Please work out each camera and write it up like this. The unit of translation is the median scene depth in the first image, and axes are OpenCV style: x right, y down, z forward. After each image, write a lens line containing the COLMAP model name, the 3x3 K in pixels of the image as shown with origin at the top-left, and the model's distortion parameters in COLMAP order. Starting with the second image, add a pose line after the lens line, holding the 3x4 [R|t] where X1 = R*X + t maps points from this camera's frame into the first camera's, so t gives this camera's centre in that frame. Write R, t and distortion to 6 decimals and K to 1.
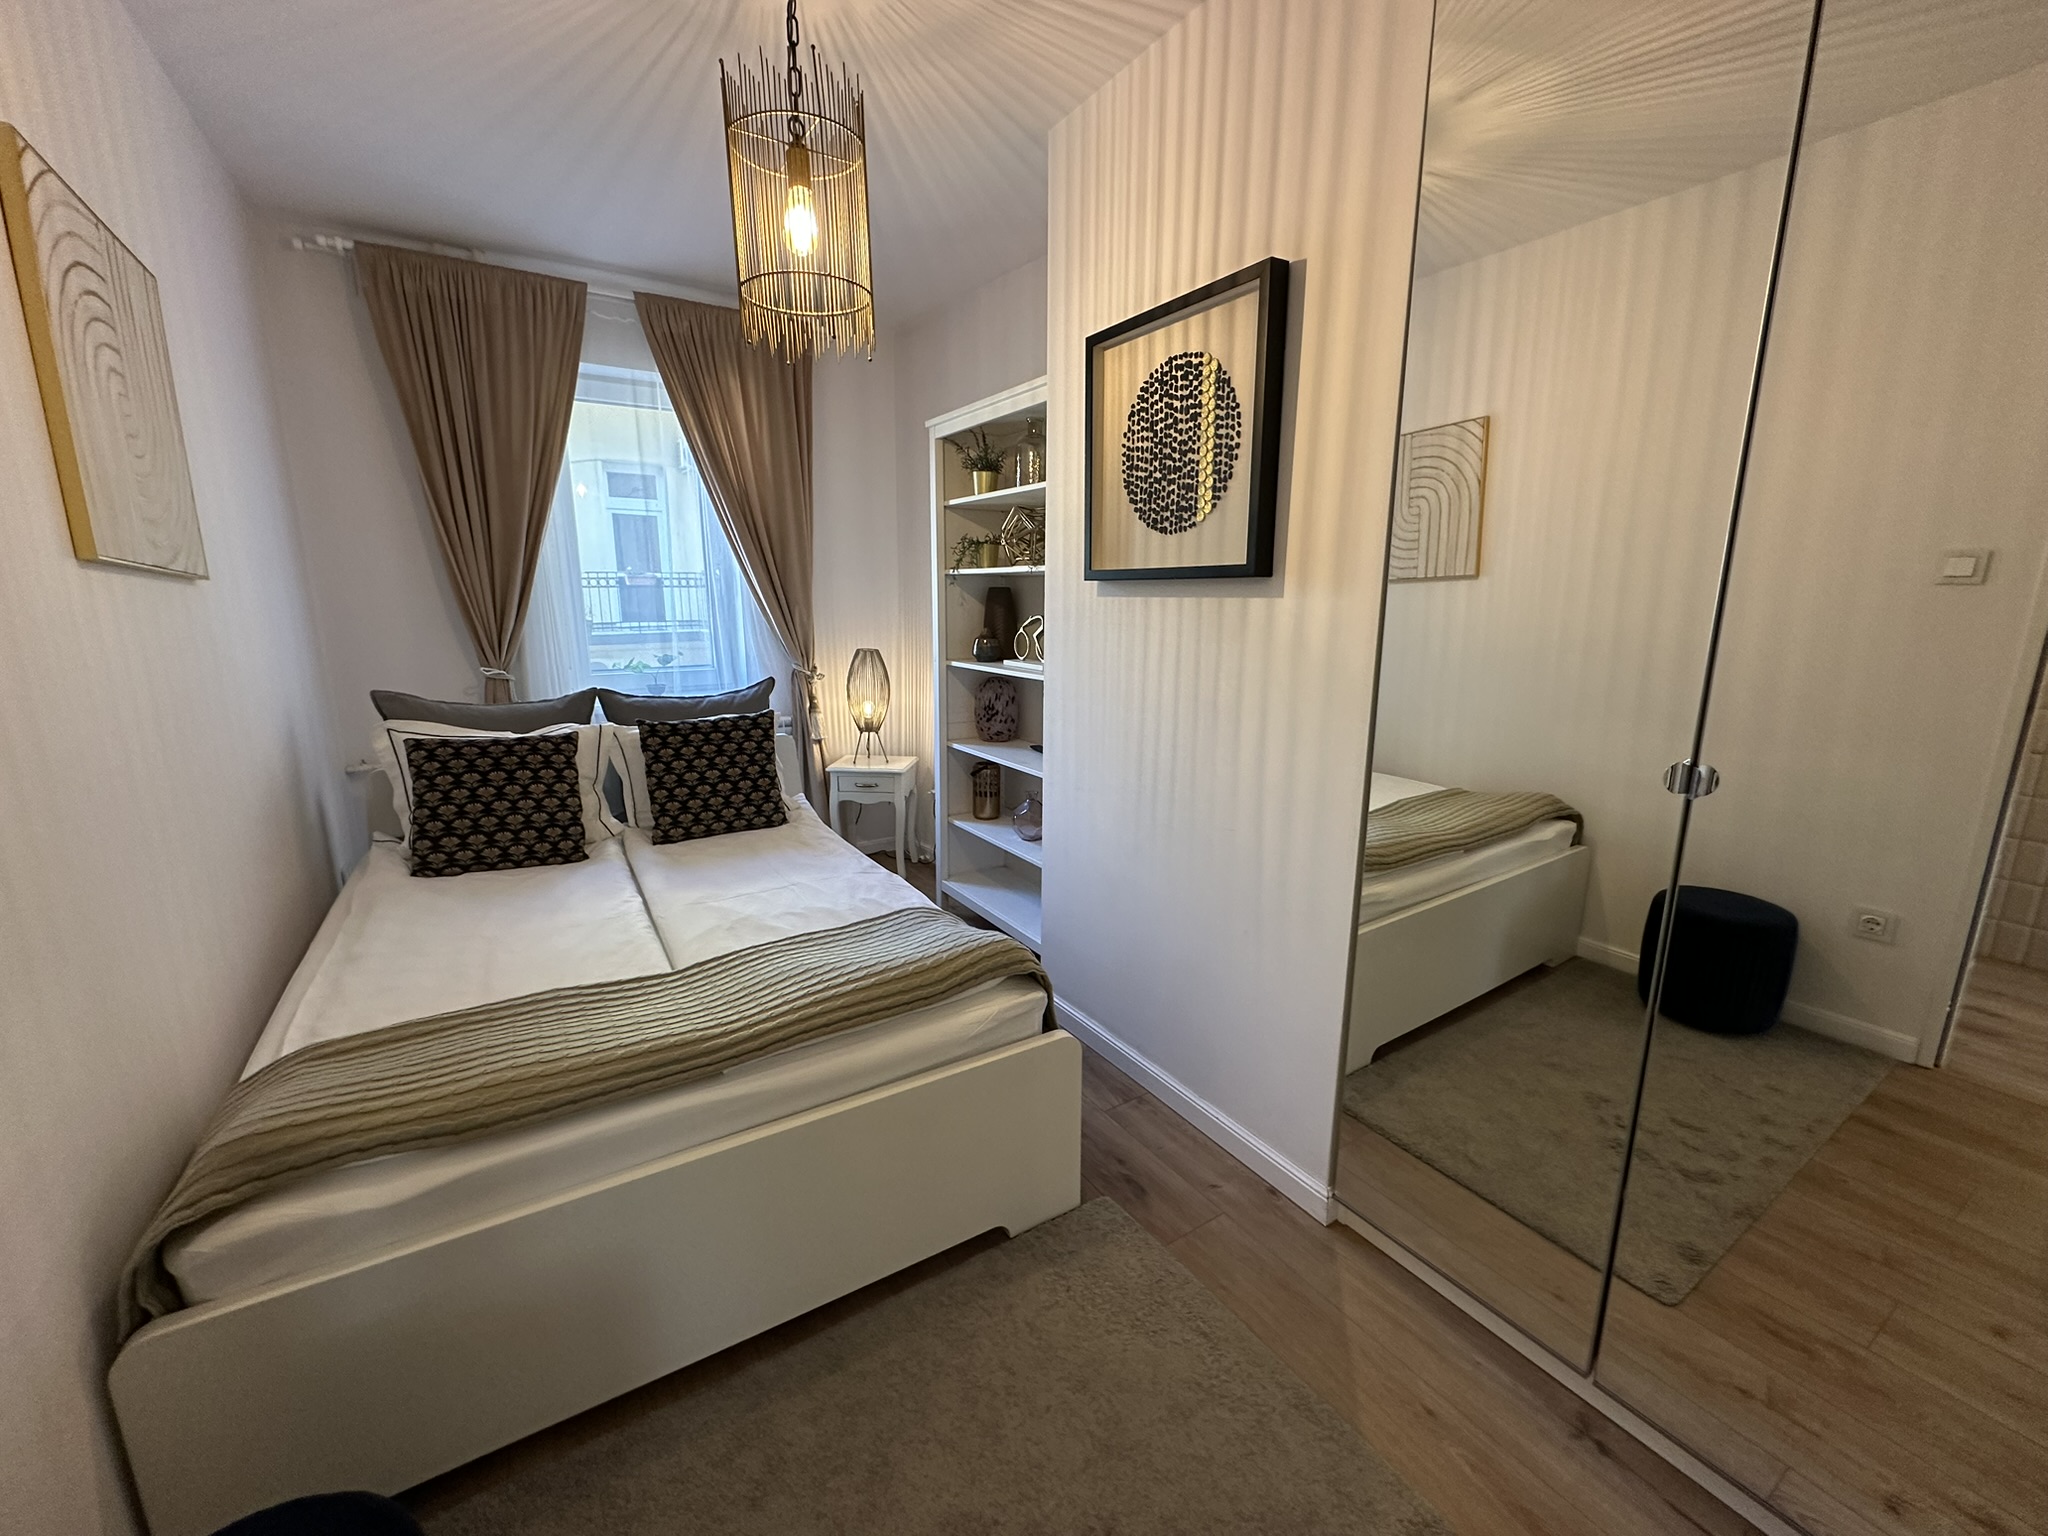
lens RADIAL K [[813.7, 0, 1016.3], [0, 813.7, 760.6], [0, 0, 1]] dist [-0.004439, 0.000772]
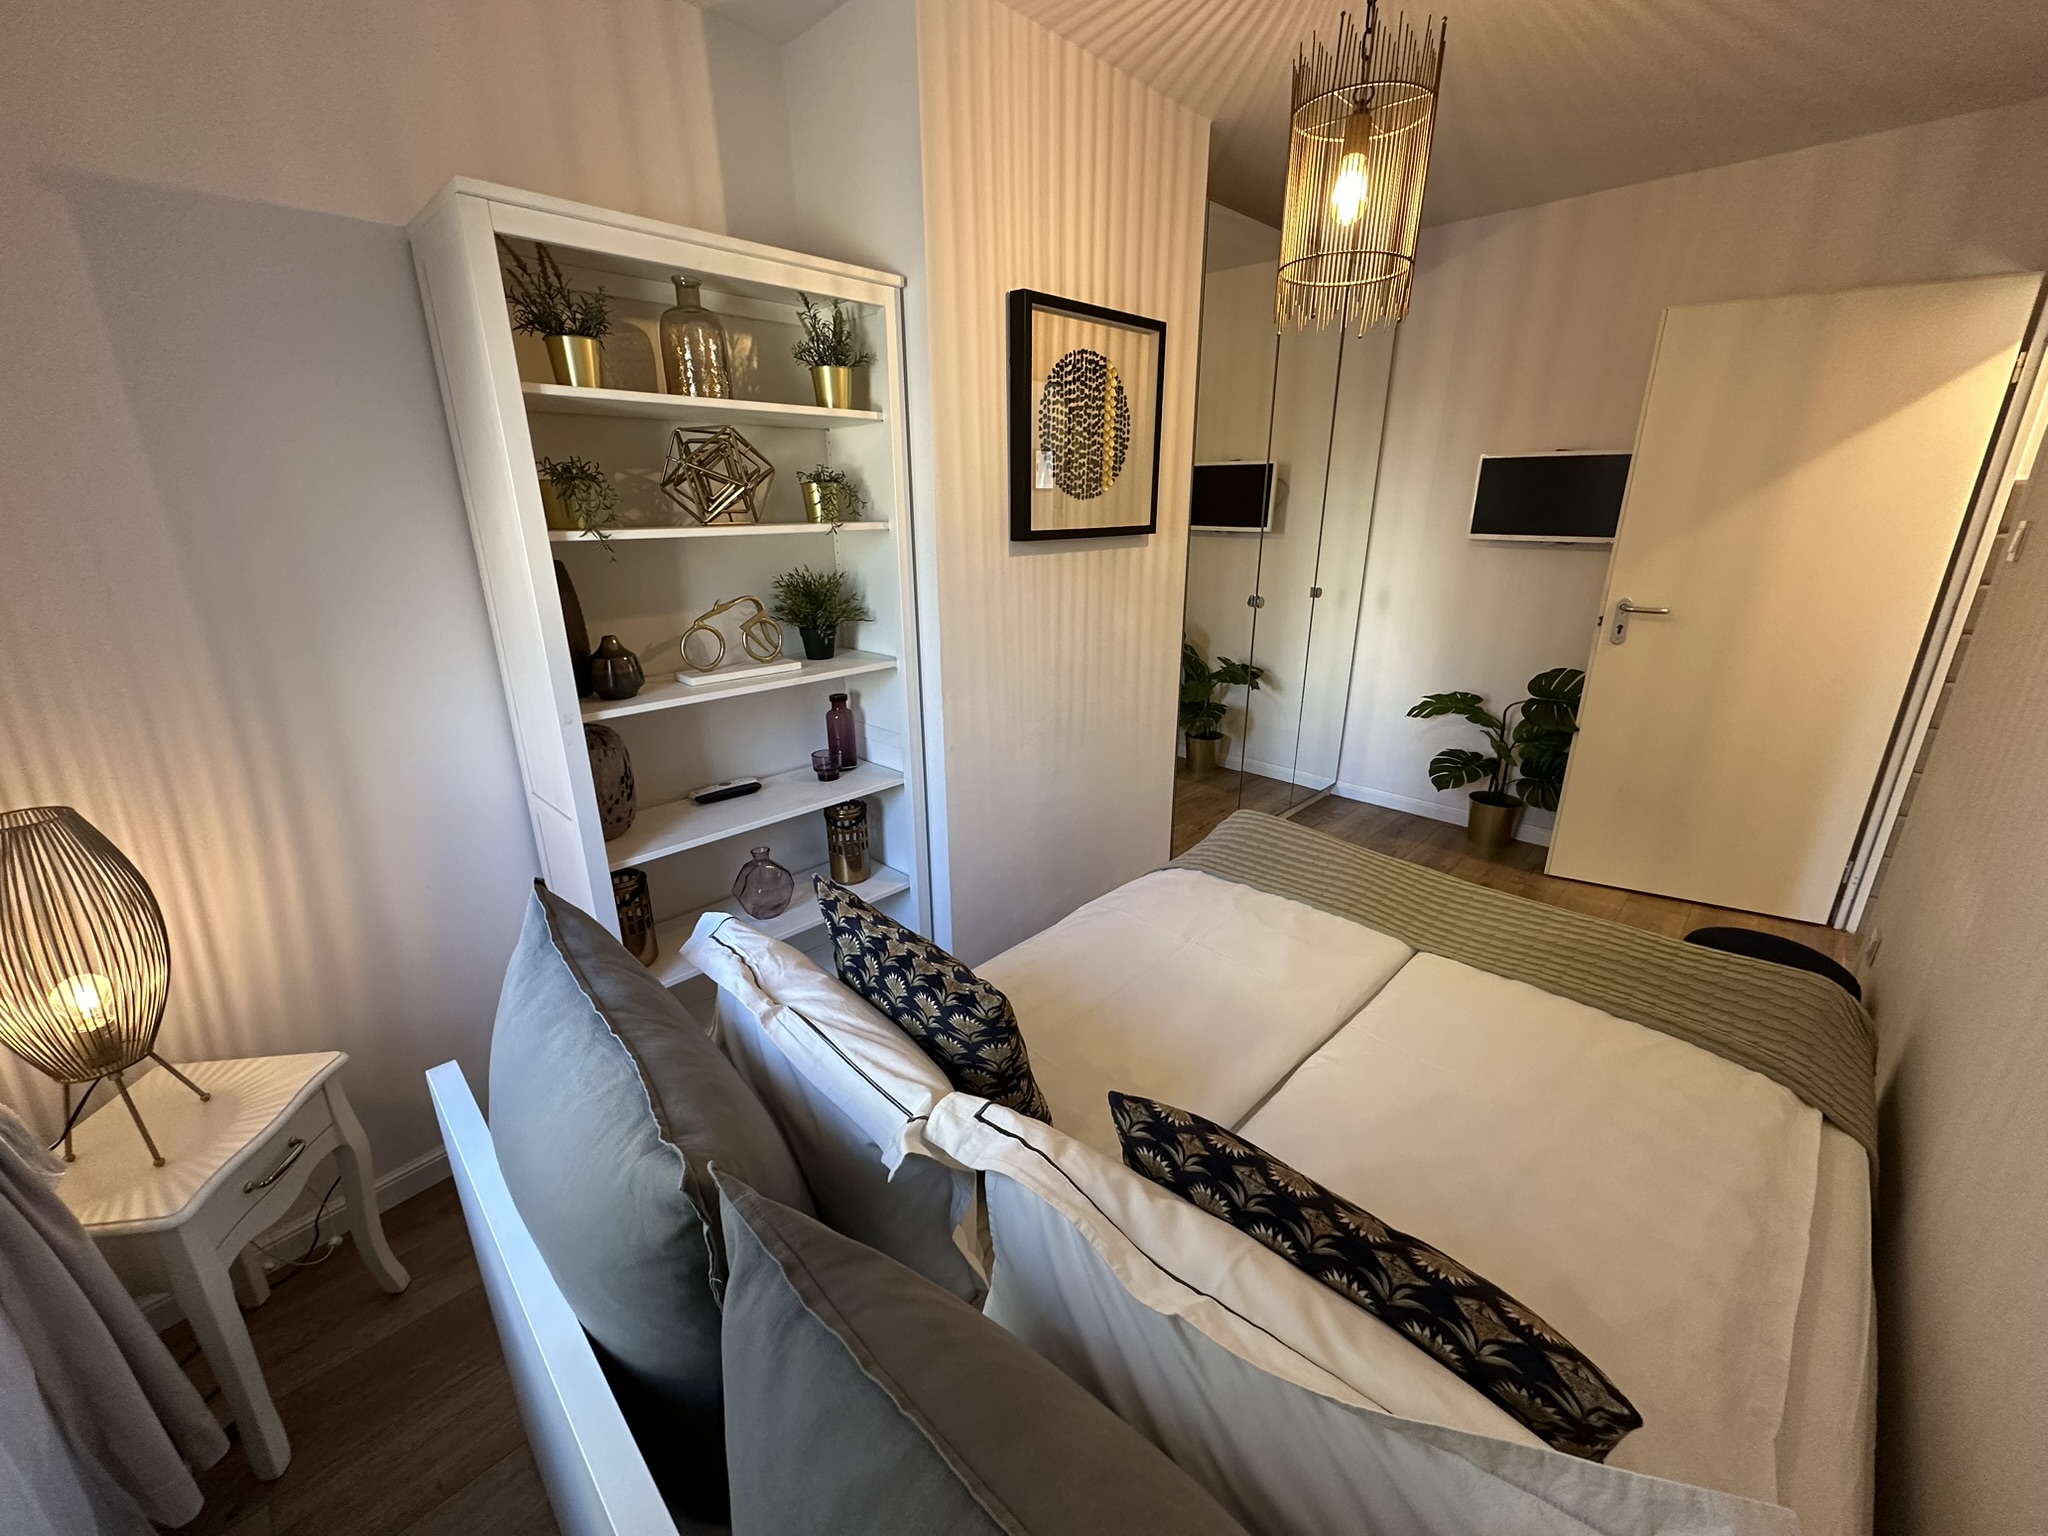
lens RADIAL K [[813.7, 0, 1013.8], [0, 813.7, 767.1], [0, 0, 1]] dist [-0.004439, 0.000772]
pose [[-0.222475, -0.304398, 0.926200, -1.075721], [0.207158, 0.913556, 0.350002, -0.370456], [-0.952675, 0.269736, -0.140185, 1.418604]]
